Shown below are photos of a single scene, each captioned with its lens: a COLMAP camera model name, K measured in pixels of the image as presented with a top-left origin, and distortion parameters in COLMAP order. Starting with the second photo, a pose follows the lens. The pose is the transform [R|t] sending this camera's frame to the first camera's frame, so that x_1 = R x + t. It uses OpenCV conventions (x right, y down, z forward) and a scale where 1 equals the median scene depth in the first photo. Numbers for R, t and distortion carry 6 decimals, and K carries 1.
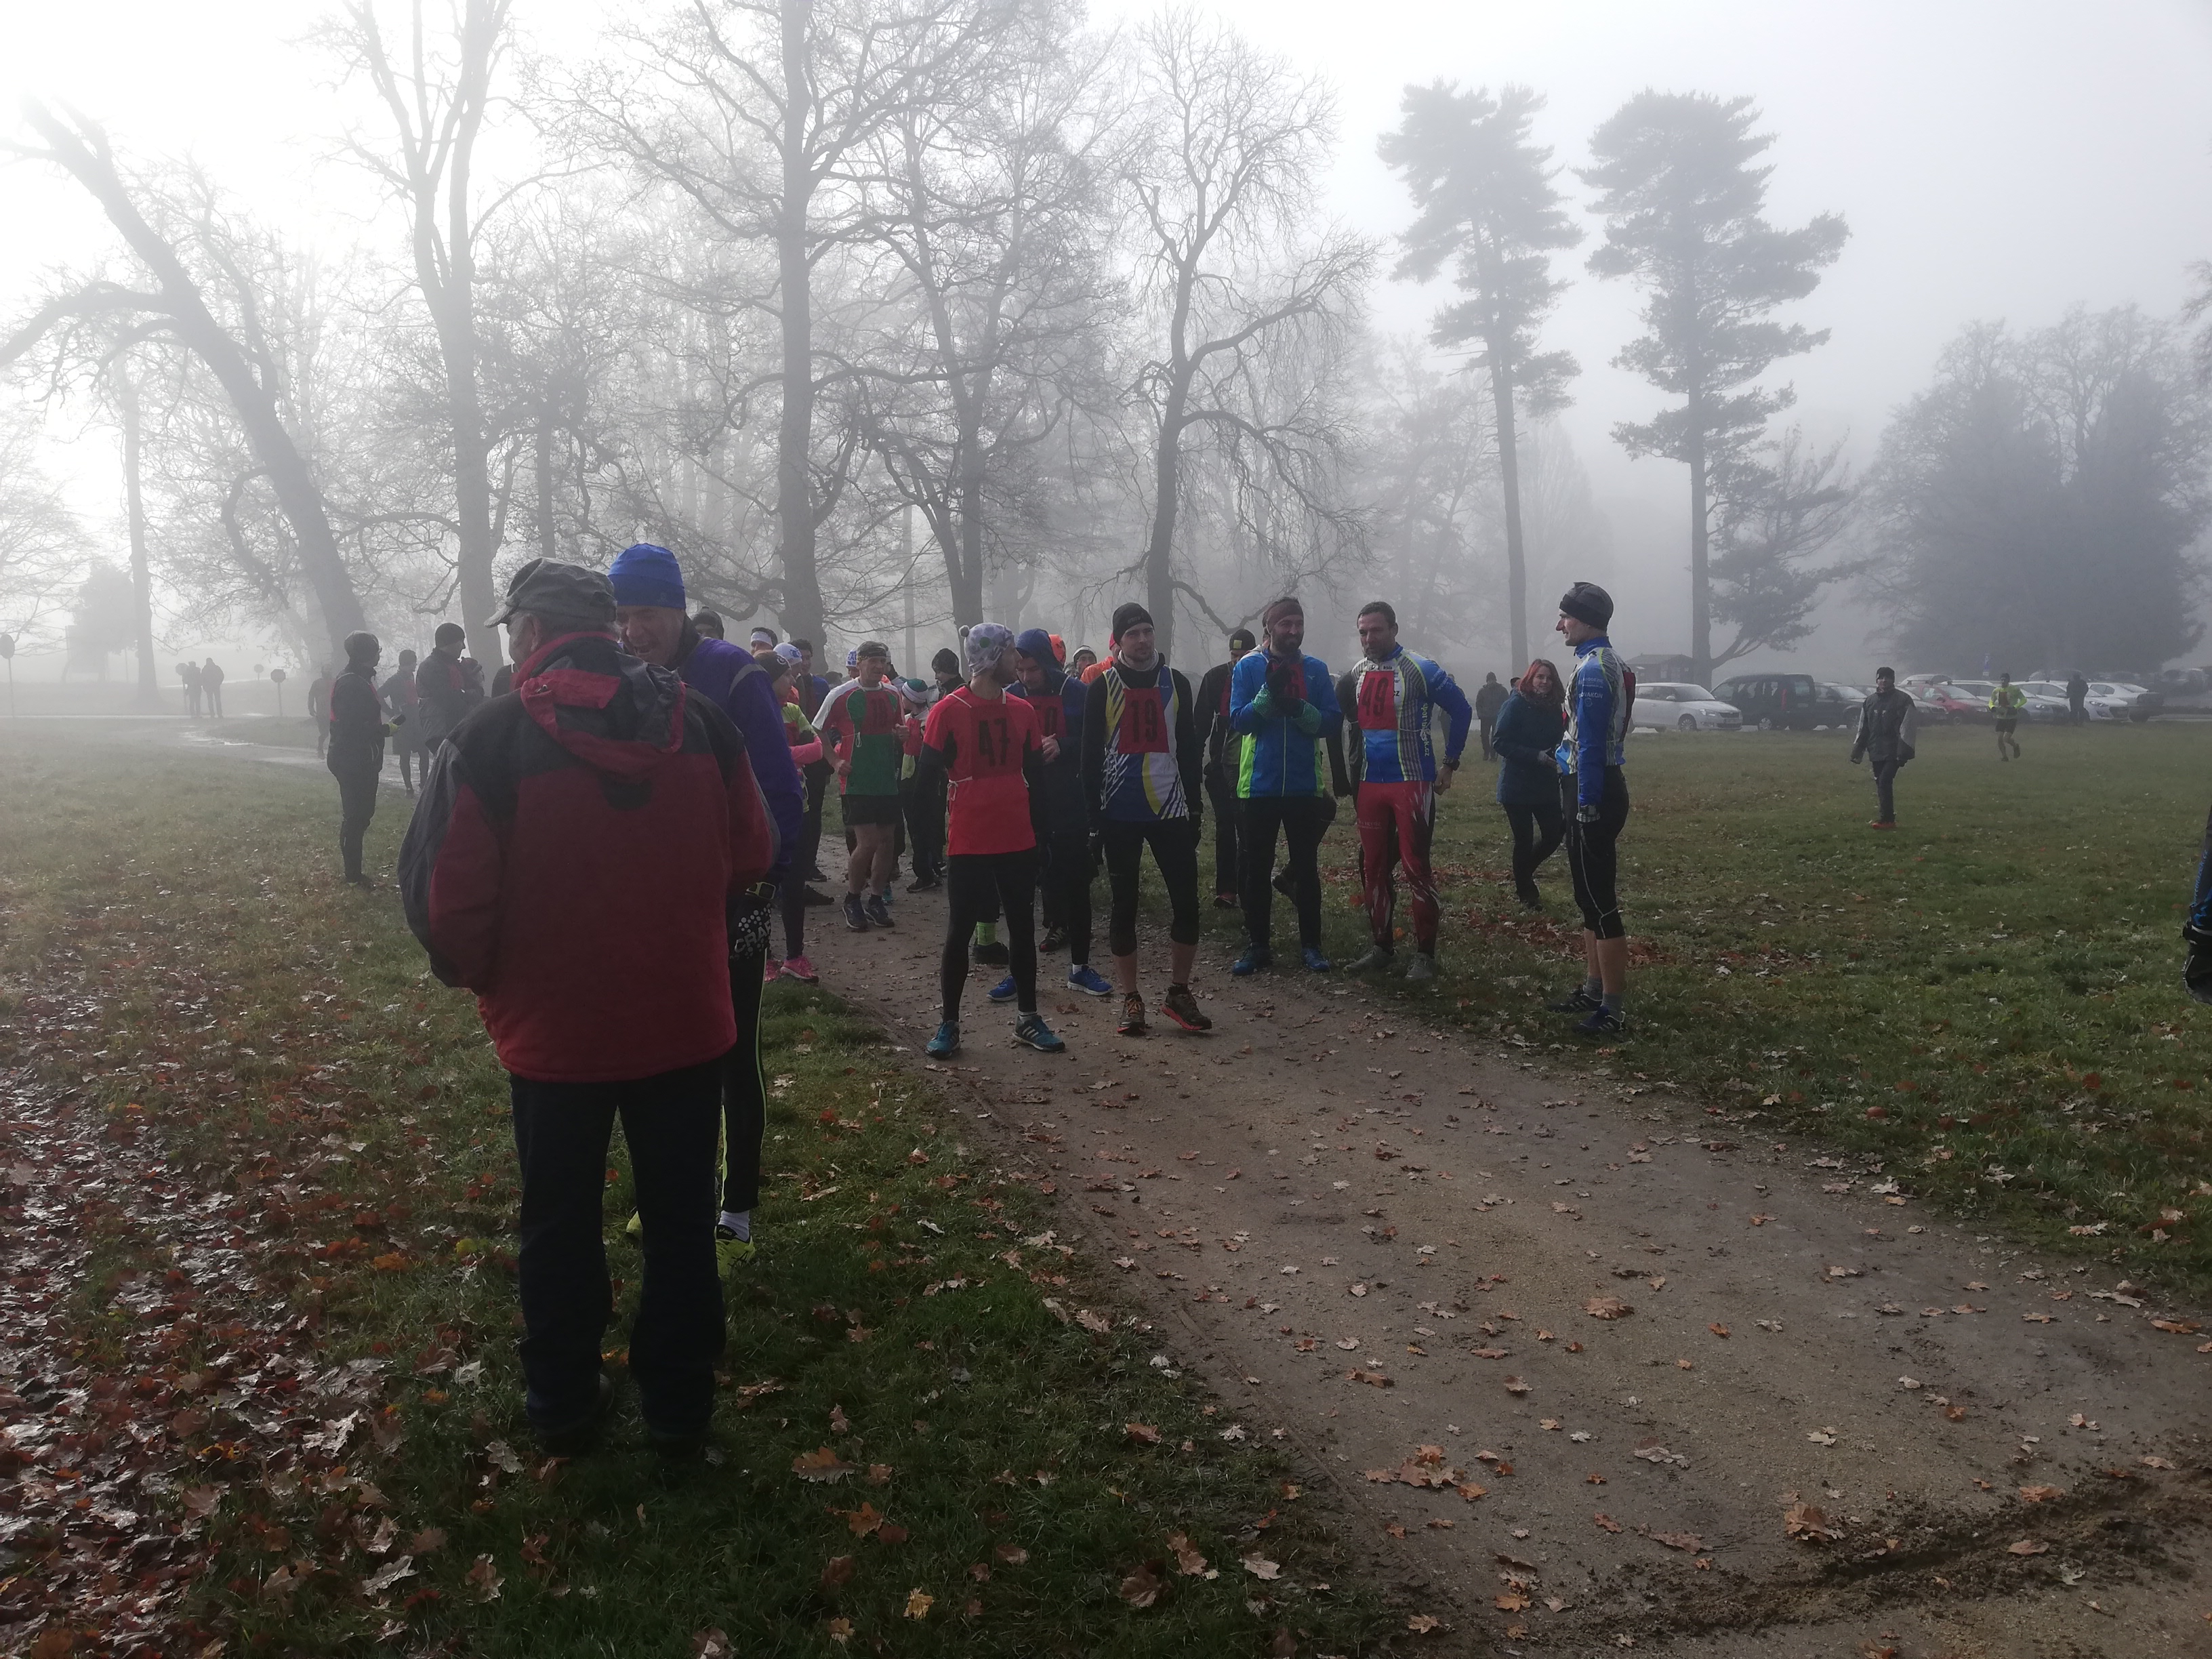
lens RADIAL K [[1641.9, 0, 1069.9], [0, 1641.9, 816.7], [0, 0, 1]] dist [0.051234, -0.067307]
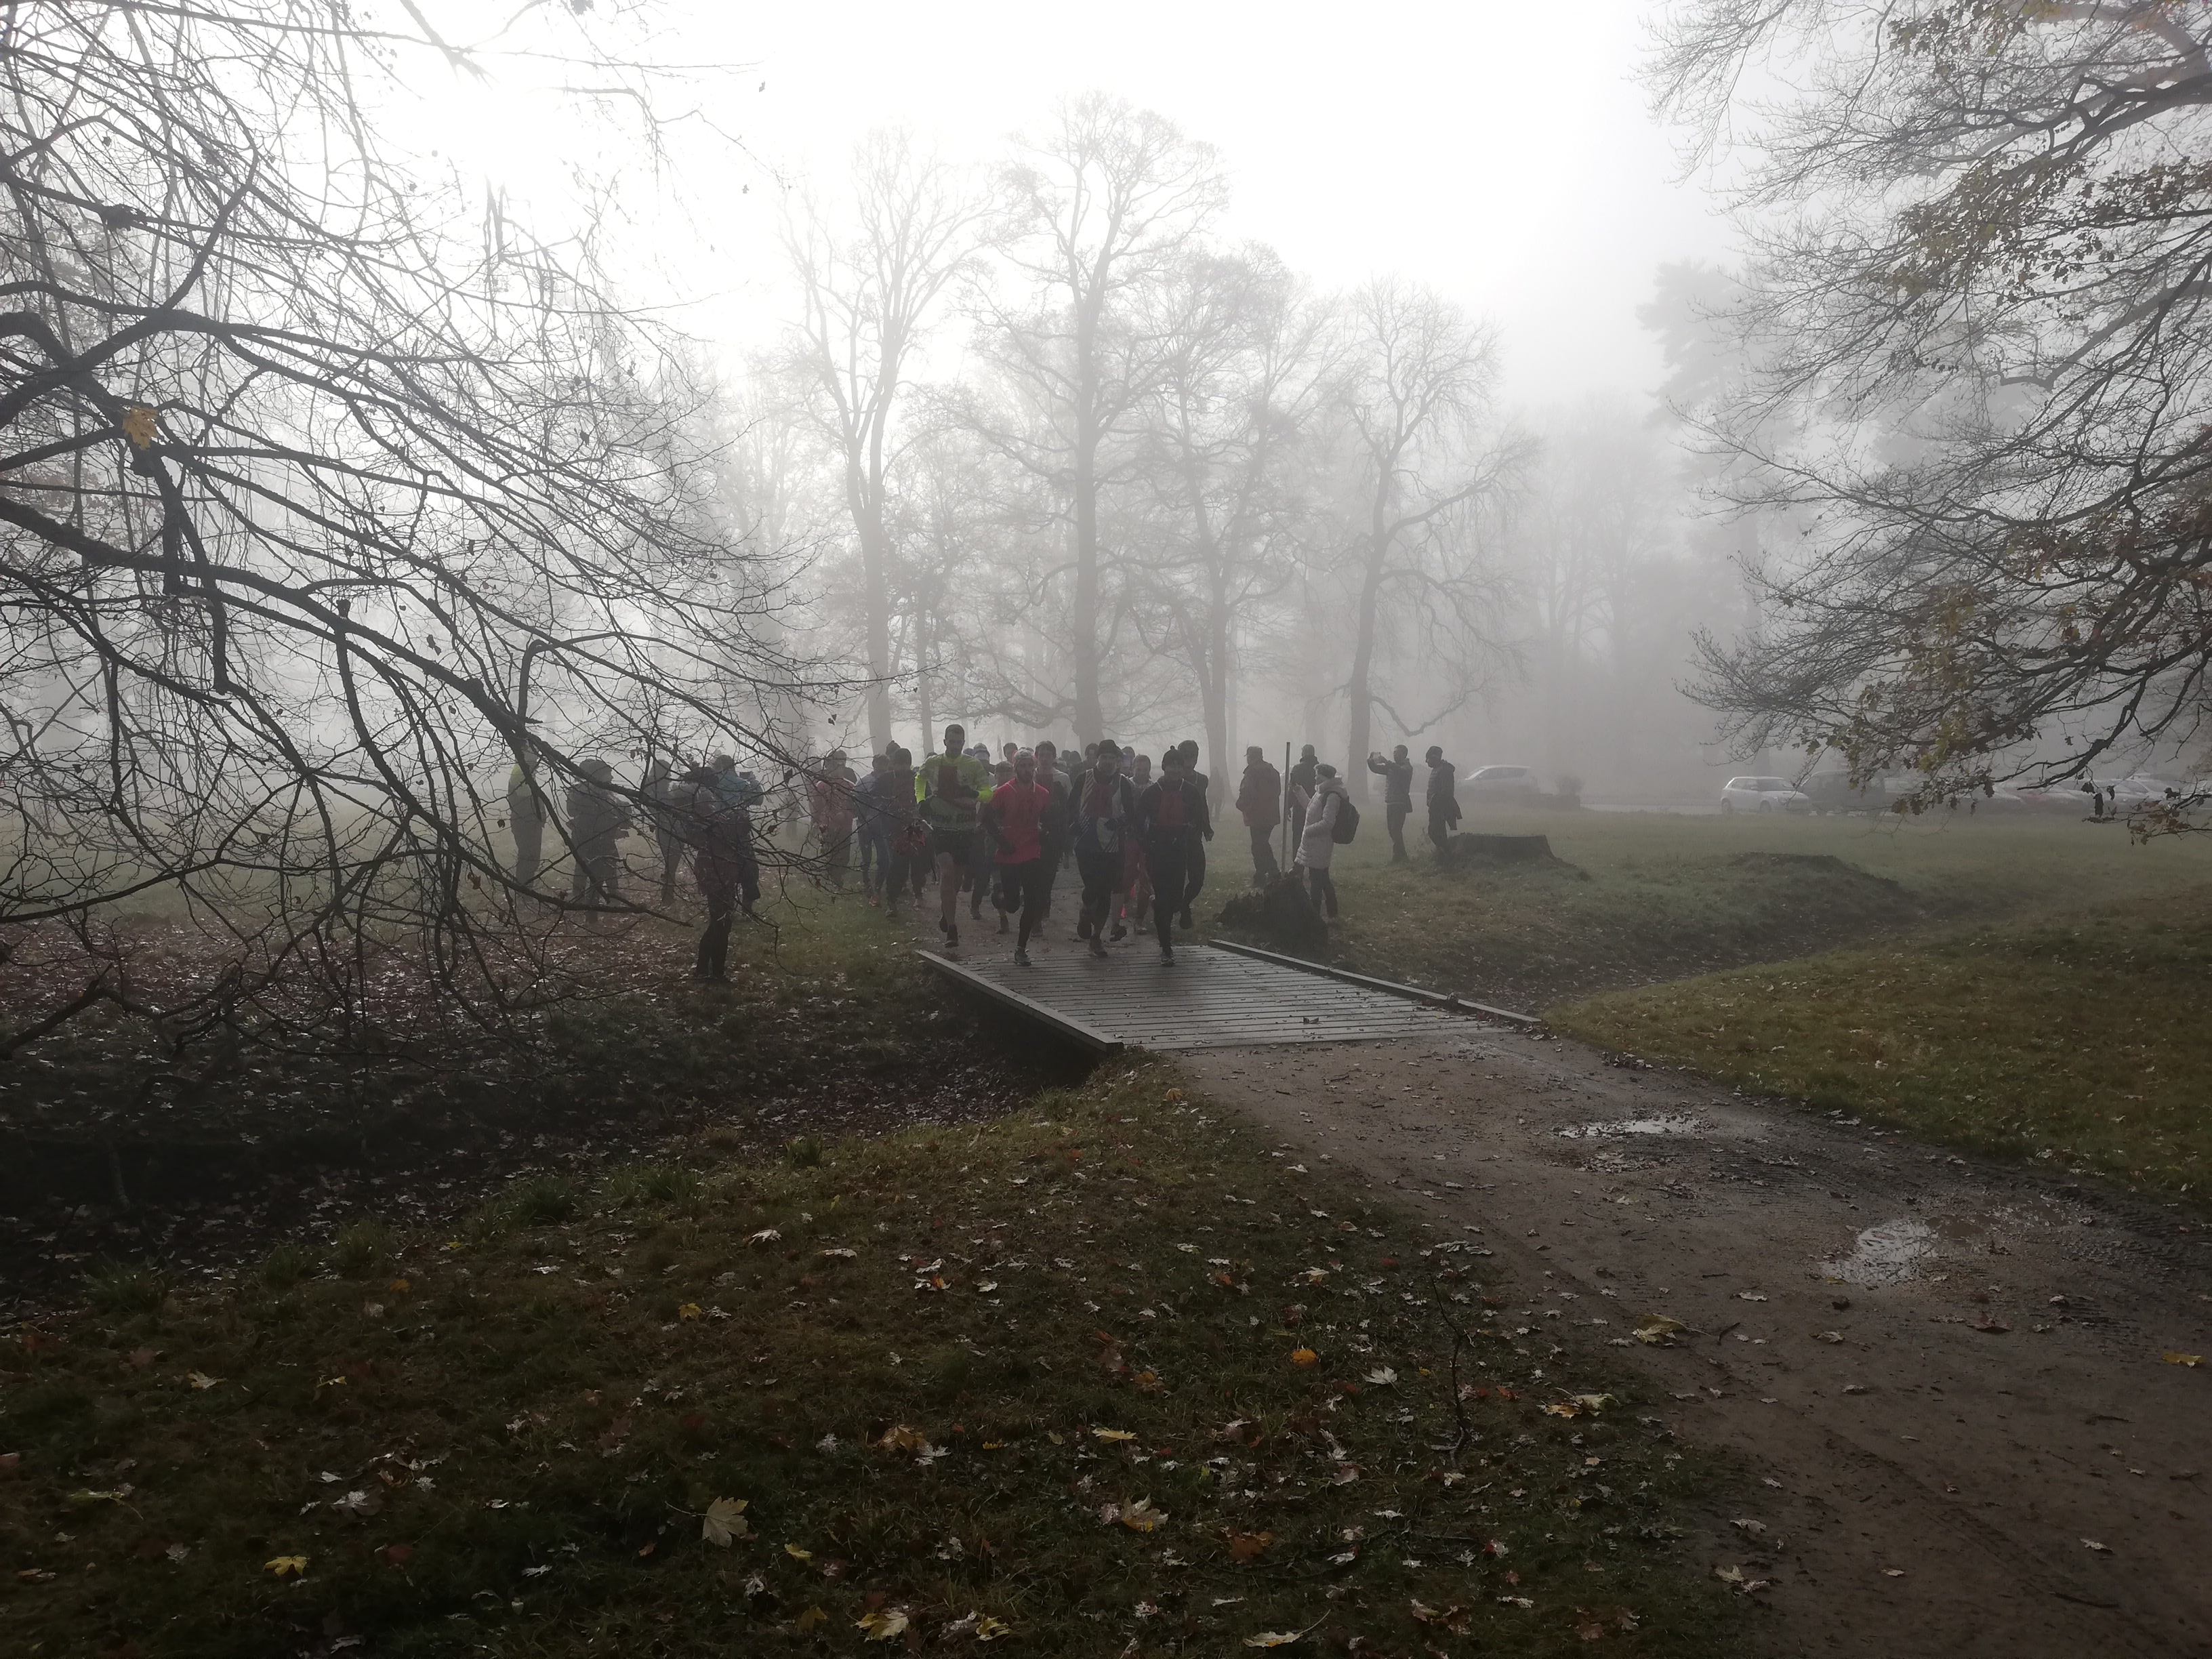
lens RADIAL K [[1641.9, 0, 1095.4], [0, 1641.9, 825.3], [0, 0, 1]] dist [0.051234, -0.067307]
pose [[0.974268, 0.017712, -0.224697, 0.147332], [-0.028685, 0.998545, -0.045666, 0.029182], [0.223562, 0.050937, 0.973358, -0.348329]]
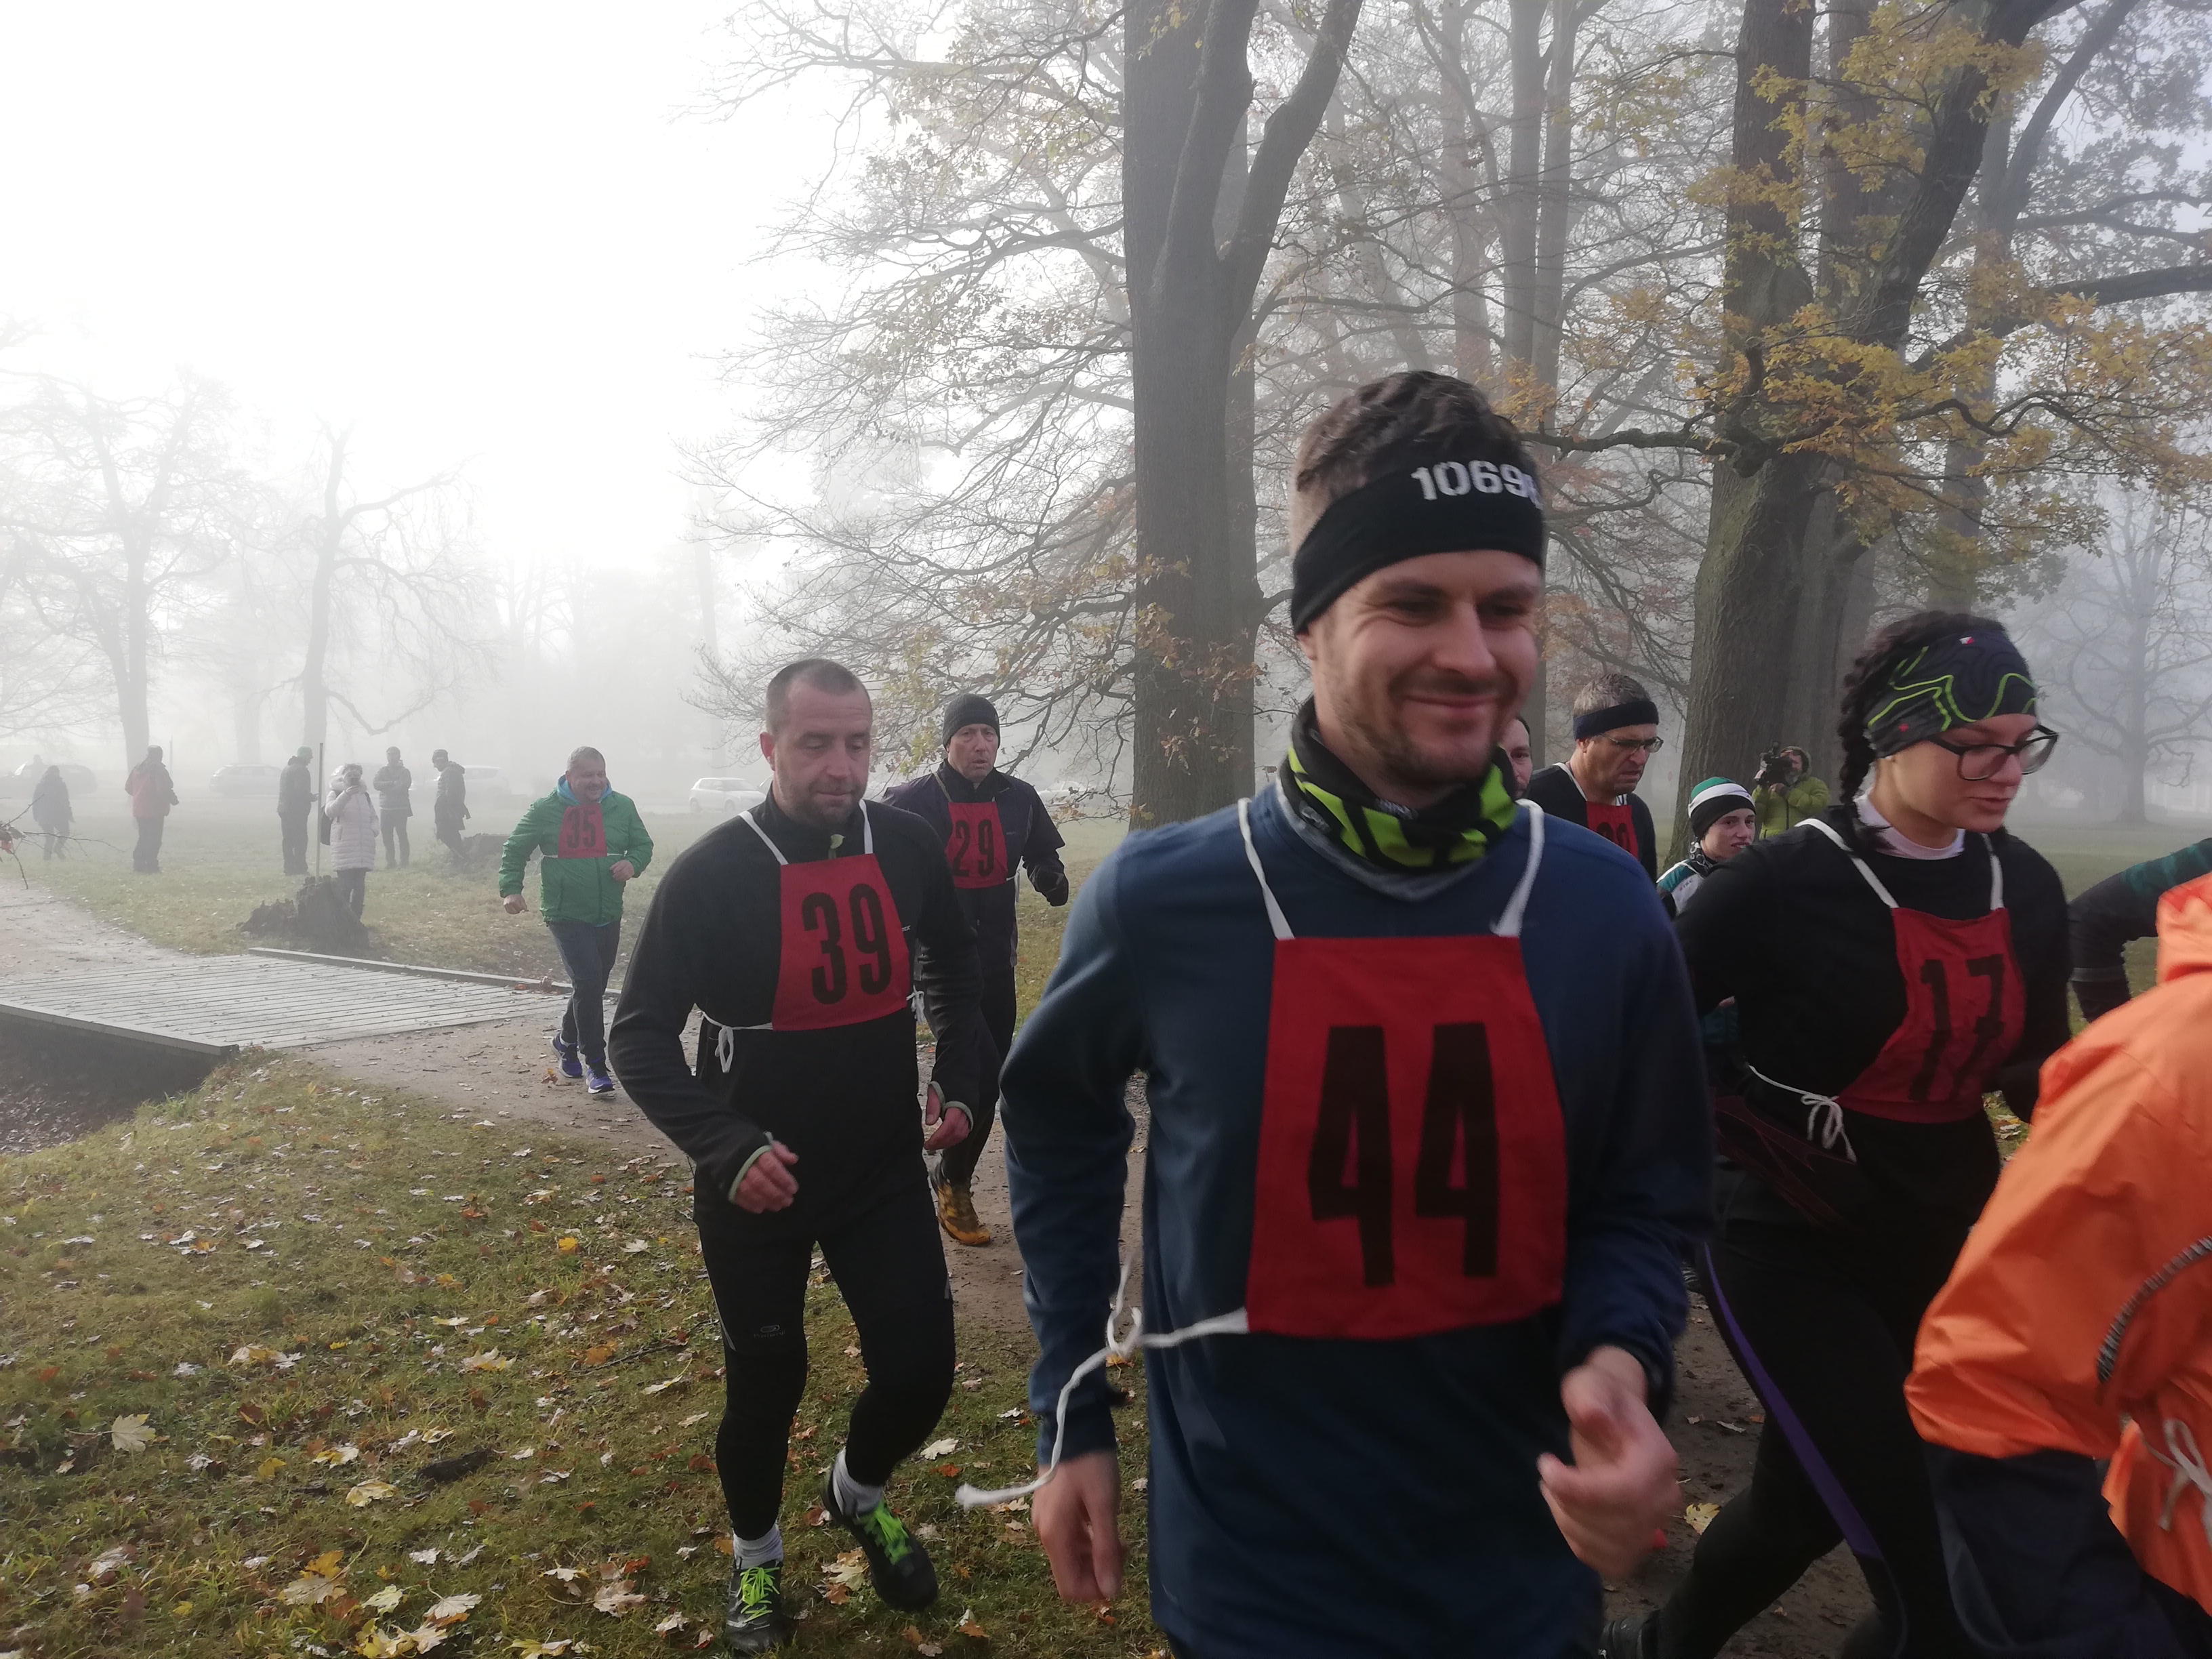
lens RADIAL K [[1641.9, 0, 1084.5], [0, 1641.9, 832.7], [0, 0, 1]] dist [0.051234, -0.067307]
pose [[0.929295, -0.001994, 0.369334, 0.133088], [0.019923, 0.998800, -0.044738, 0.030970], [-0.368802, 0.048933, 0.928219, -0.370381]]
